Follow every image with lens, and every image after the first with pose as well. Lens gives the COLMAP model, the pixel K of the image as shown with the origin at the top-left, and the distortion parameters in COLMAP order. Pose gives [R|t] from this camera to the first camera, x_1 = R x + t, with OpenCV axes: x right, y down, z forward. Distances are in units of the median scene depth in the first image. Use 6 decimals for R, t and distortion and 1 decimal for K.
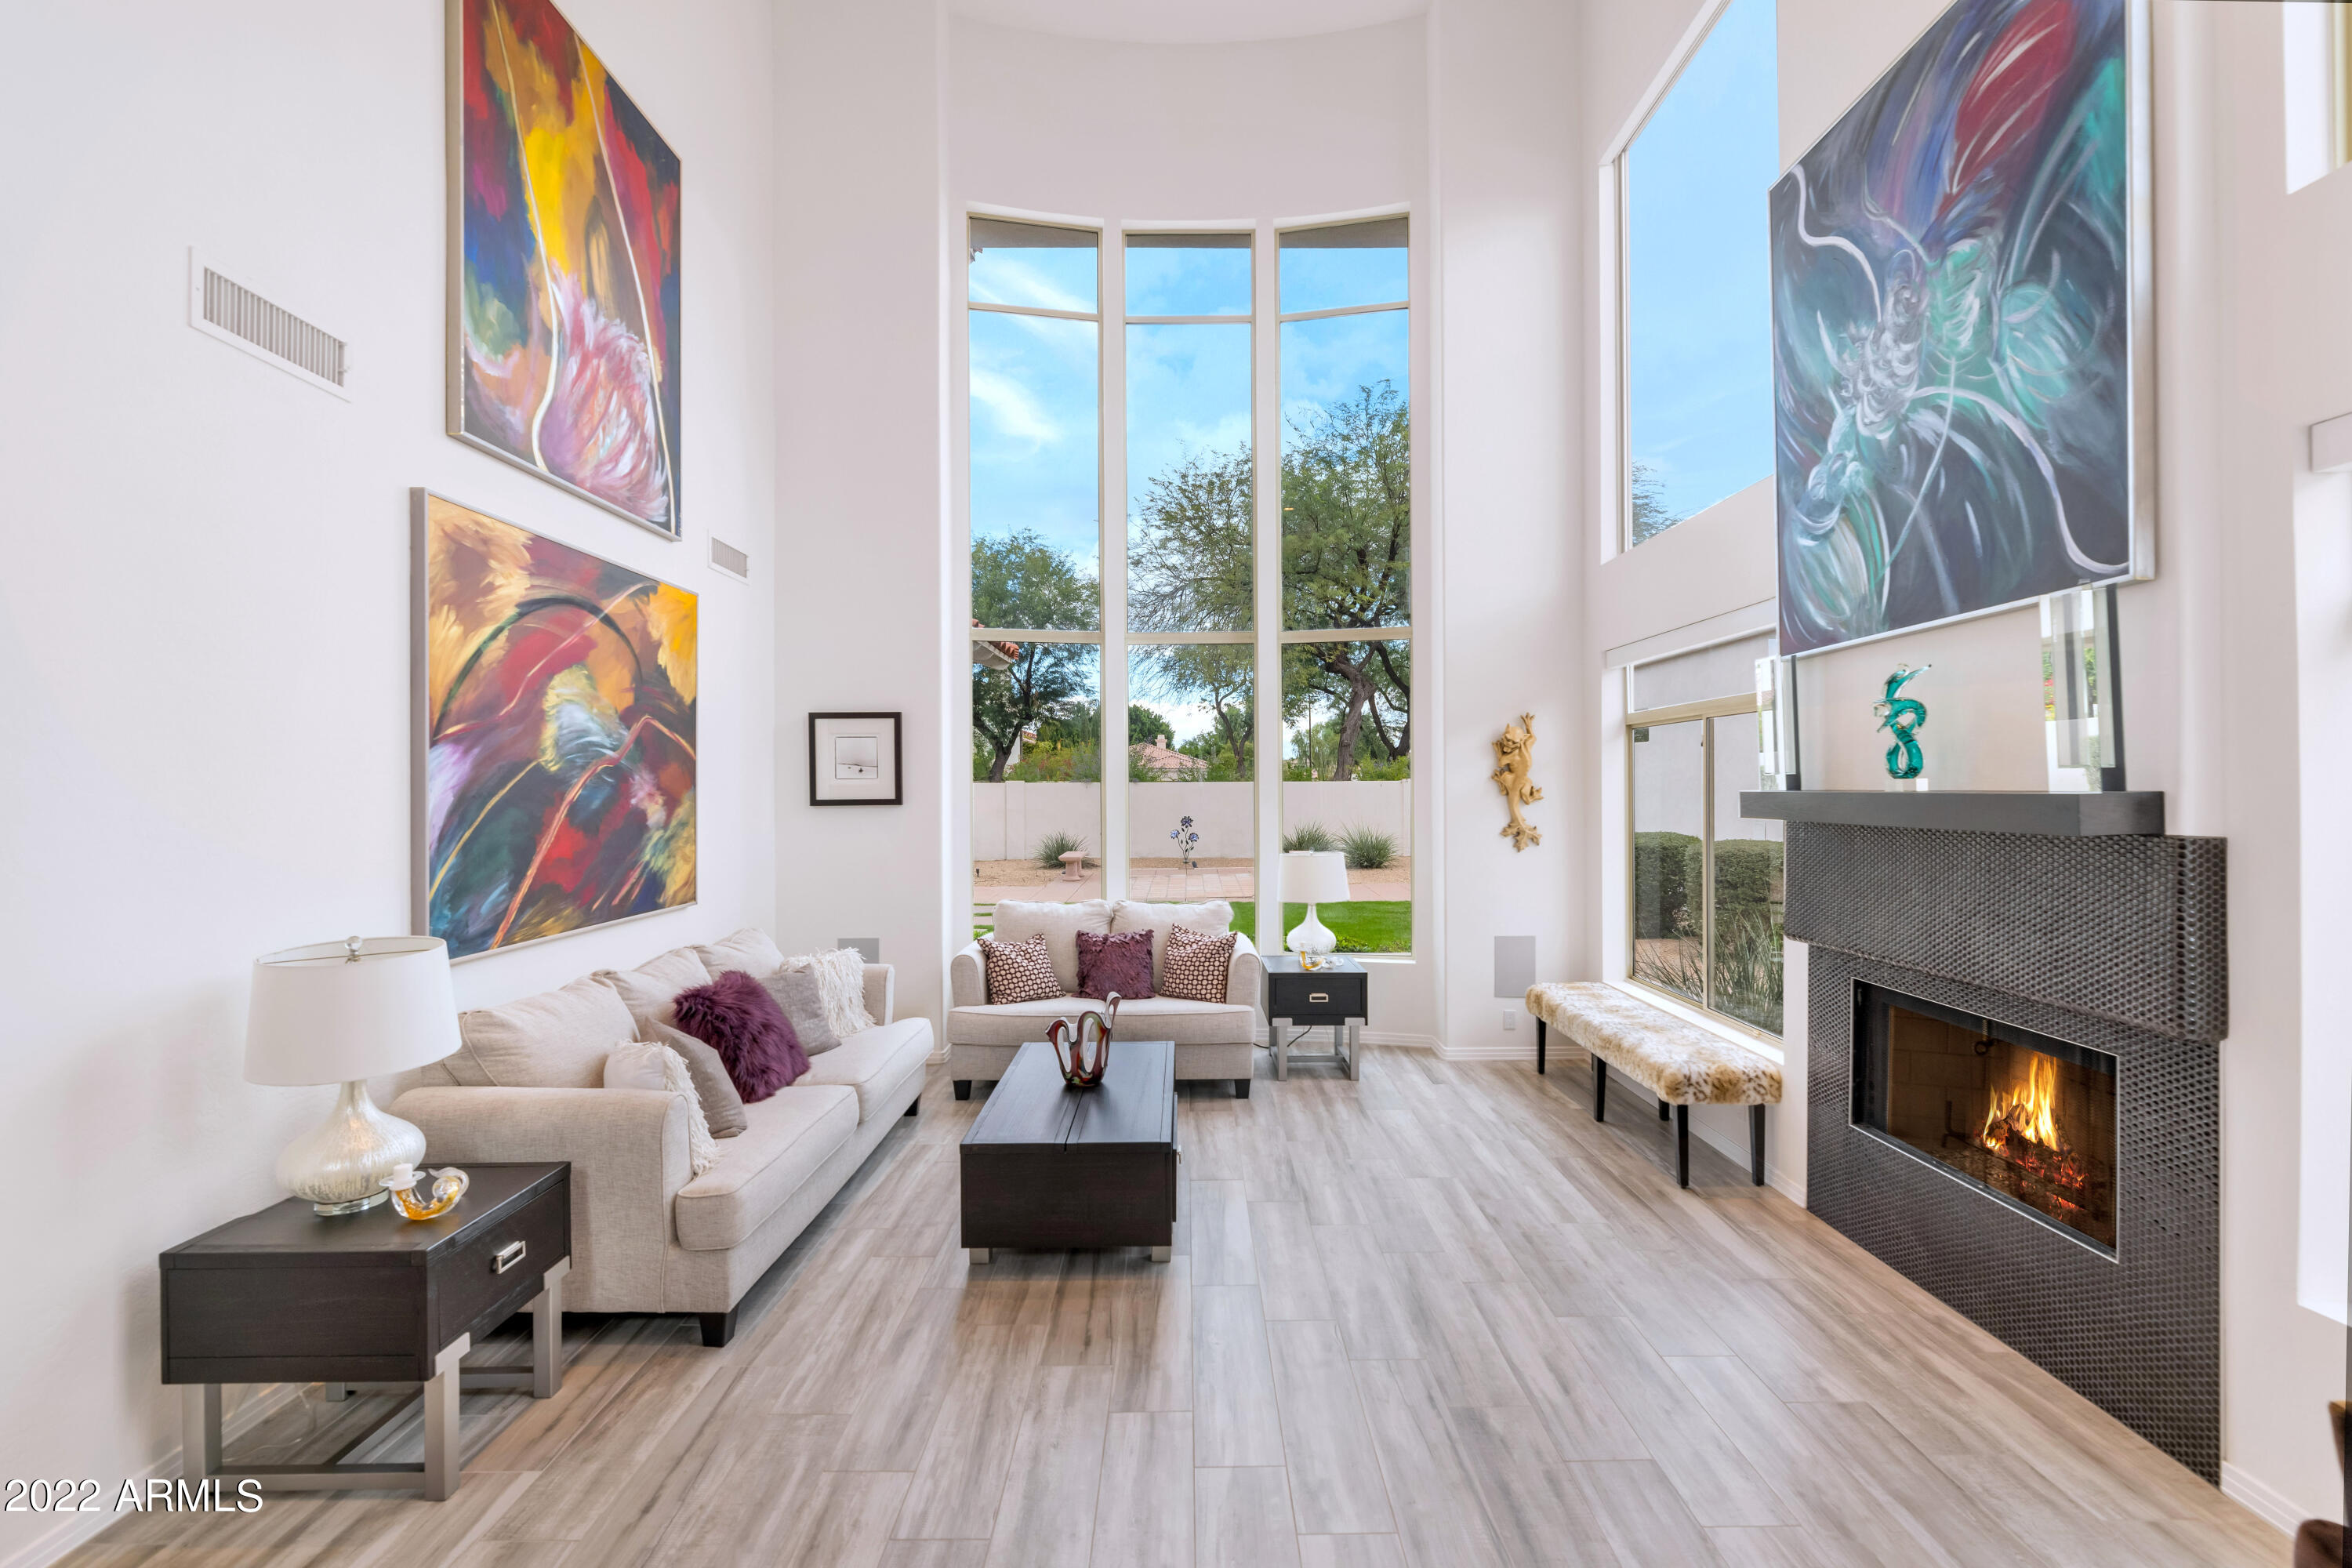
lens RADIAL K [[1041.3, 0, 1193.1], [0, 1041.3, 782.0], [0, 0, 1]] dist [-0.000730, -0.000081]
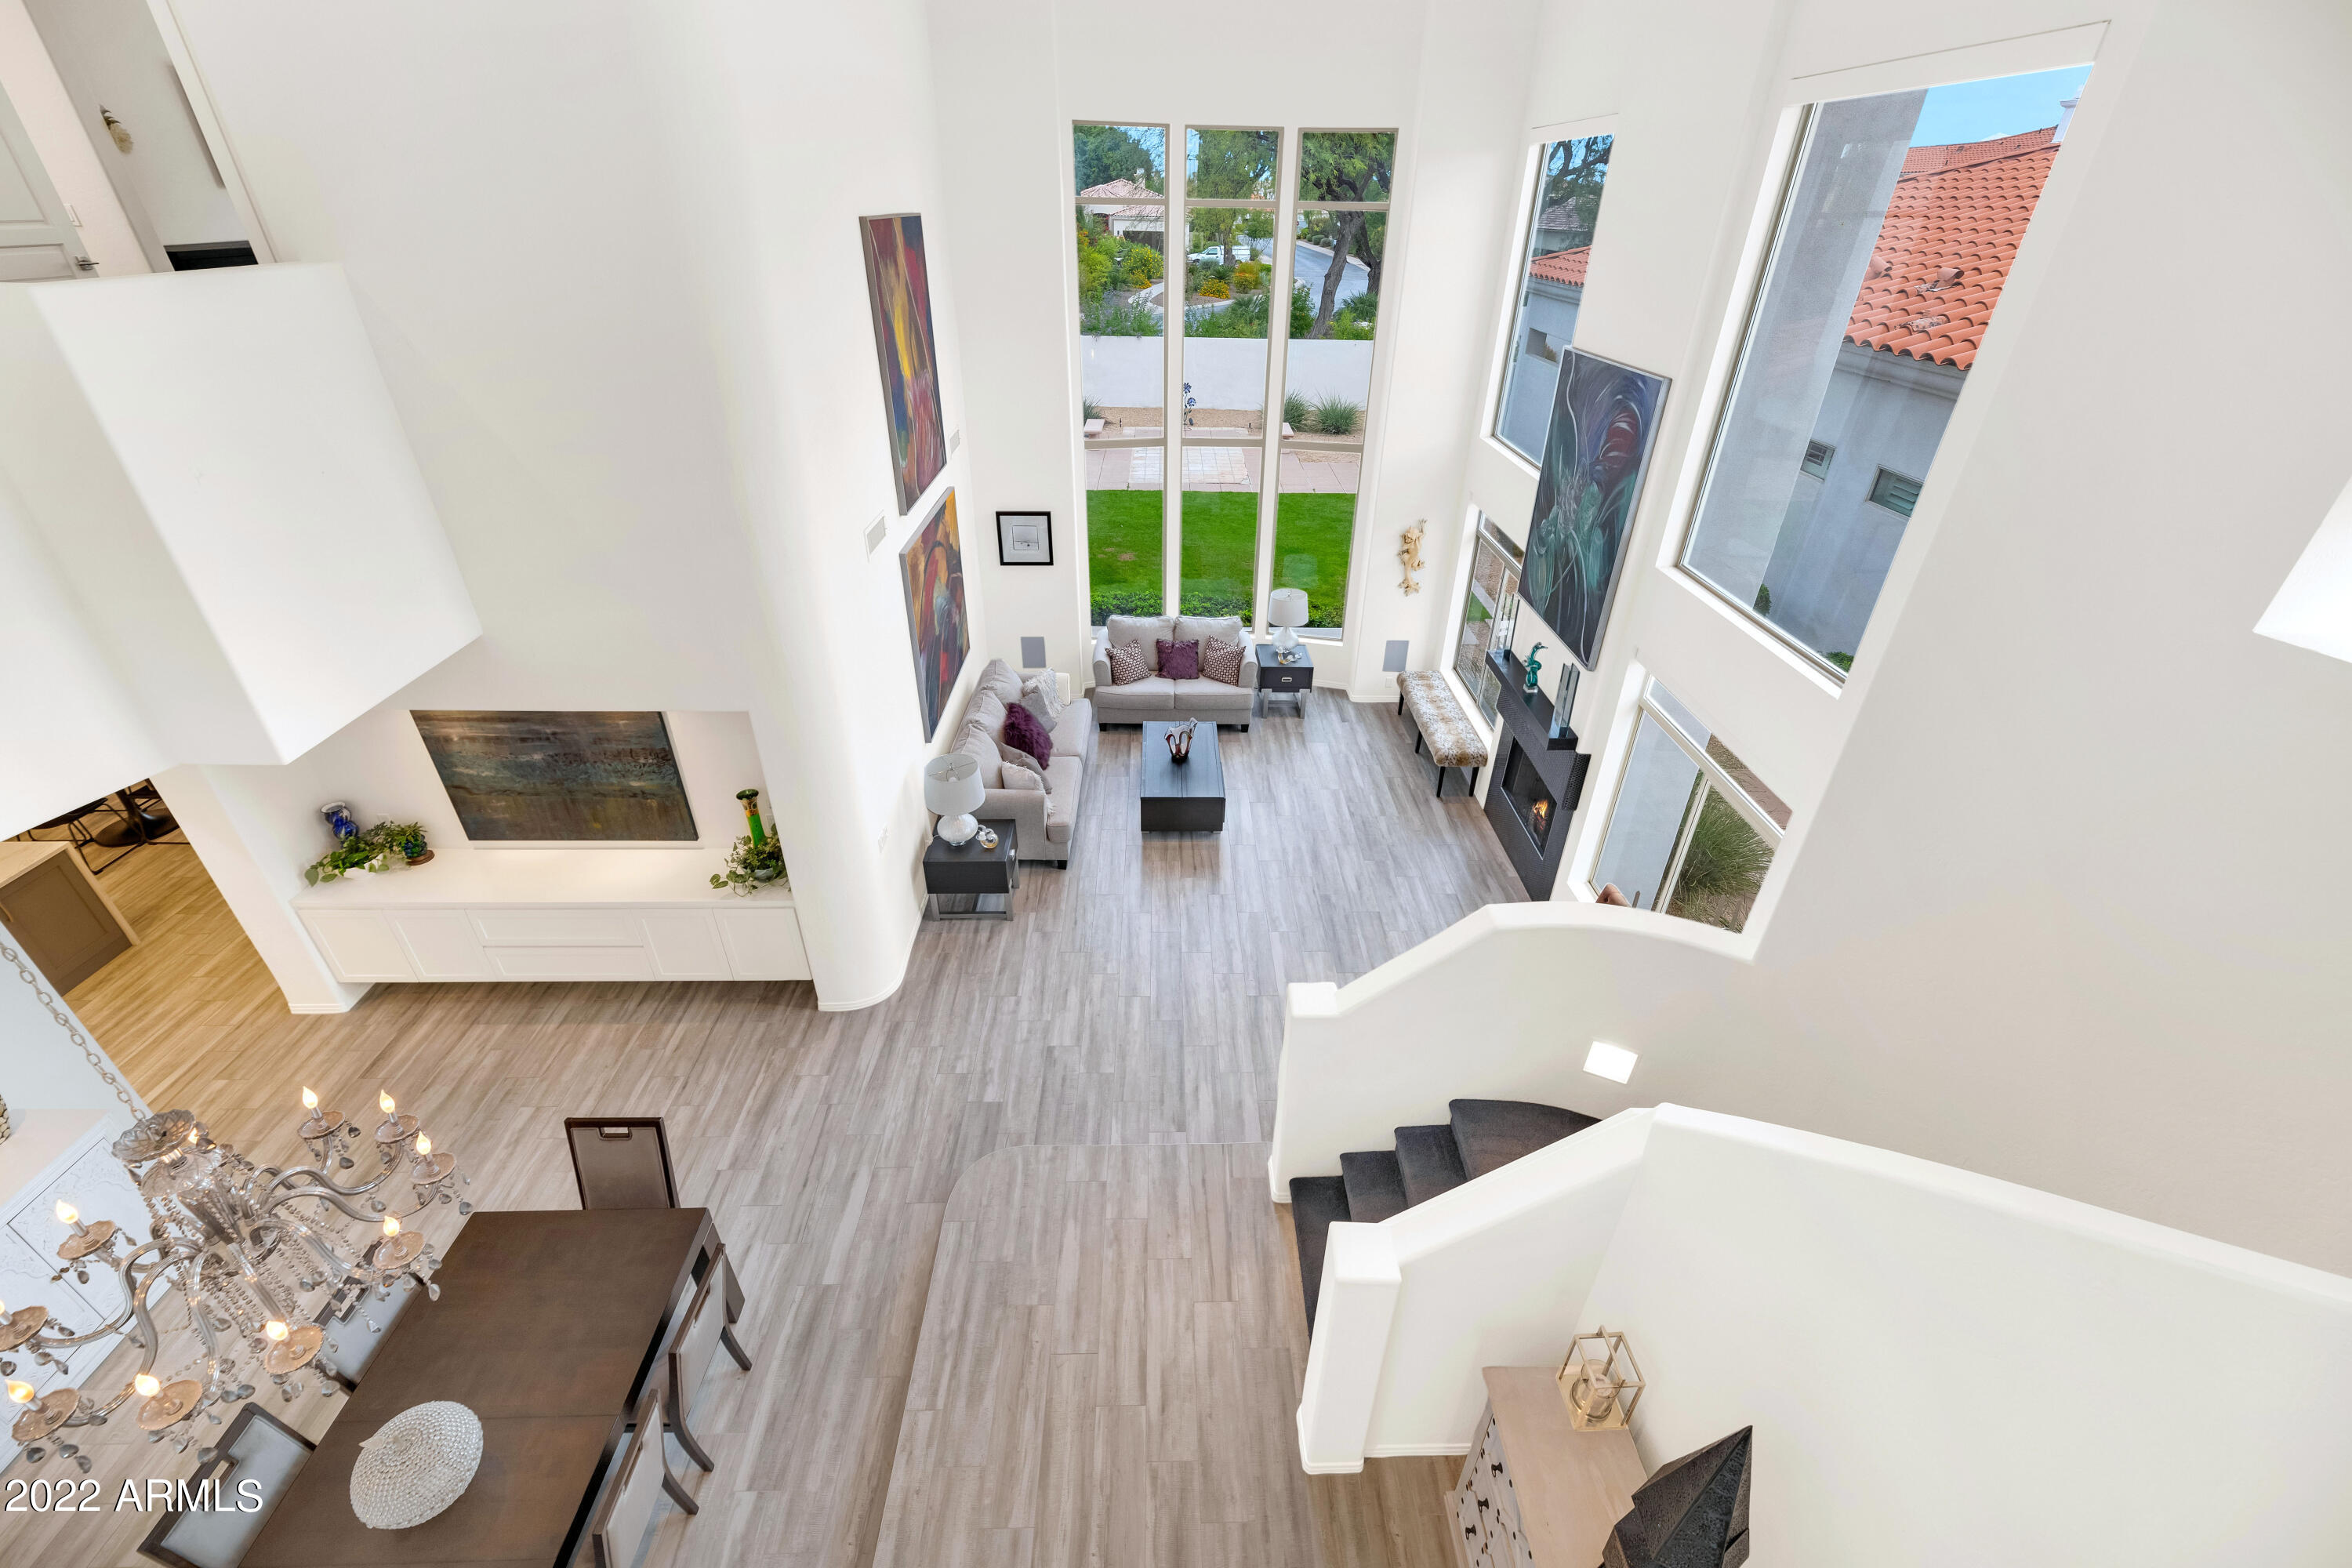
lens RADIAL K [[976.0, 0, 1182.6], [0, 976.0, 781.8], [0, 0, 1]] dist [-0.000451, -0.000201]
pose [[0.999663, 0.010477, 0.023738, -0.153830], [-0.021396, 0.850394, 0.525711, -0.799695], [-0.014679, -0.526042, 0.850332, -0.852623]]
